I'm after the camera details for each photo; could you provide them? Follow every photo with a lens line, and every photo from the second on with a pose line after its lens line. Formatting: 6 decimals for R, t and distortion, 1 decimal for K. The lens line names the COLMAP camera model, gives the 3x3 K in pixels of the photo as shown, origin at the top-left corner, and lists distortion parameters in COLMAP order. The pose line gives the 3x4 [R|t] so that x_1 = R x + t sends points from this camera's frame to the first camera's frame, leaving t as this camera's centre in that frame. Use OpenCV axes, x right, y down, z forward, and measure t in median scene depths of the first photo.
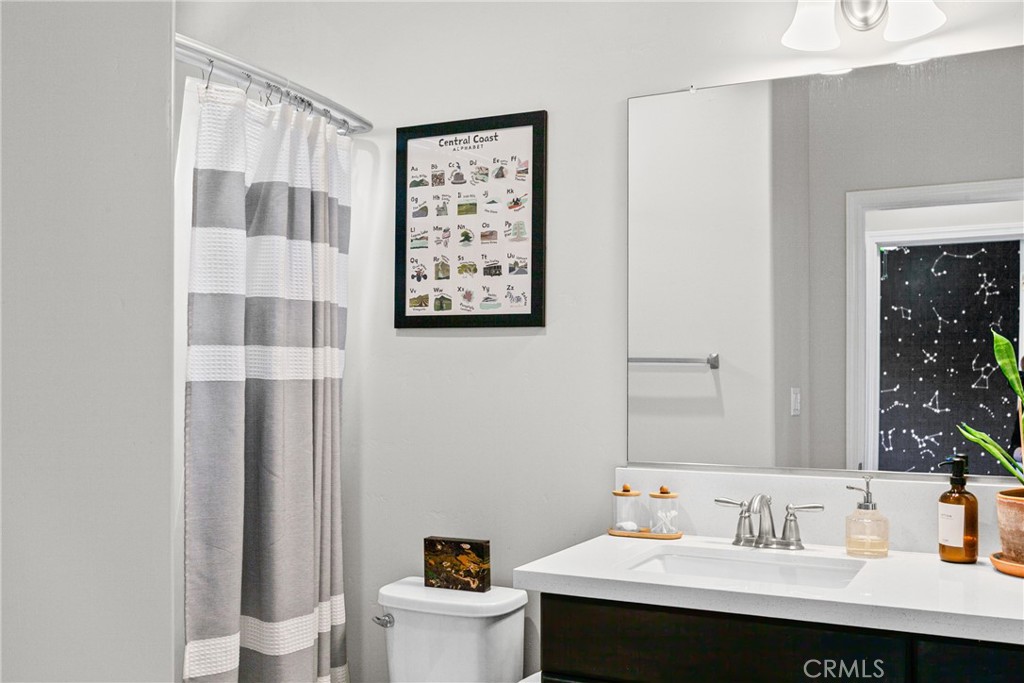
lens RADIAL K [[1029.0, 0, 512.5], [0, 1029.0, 343.6], [0, 0, 1]] dist [-0.003824, 0.000000]
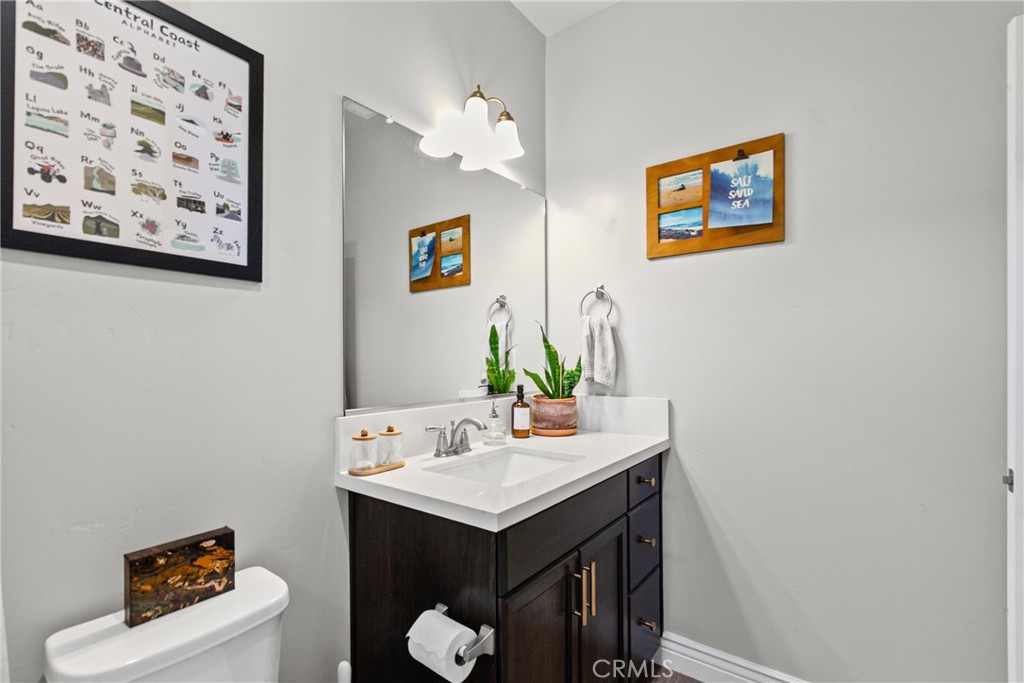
lens RADIAL K [[464.6, 0, 515.2], [0, 464.6, 359.0], [0, 0, 1]] dist [-0.002280, -0.000200]
pose [[0.158569, 0.003817, 0.987340, -0.344034], [-0.008702, 0.999959, -0.002468, 0.051665], [-0.987309, -0.008201, 0.158596, 0.678876]]
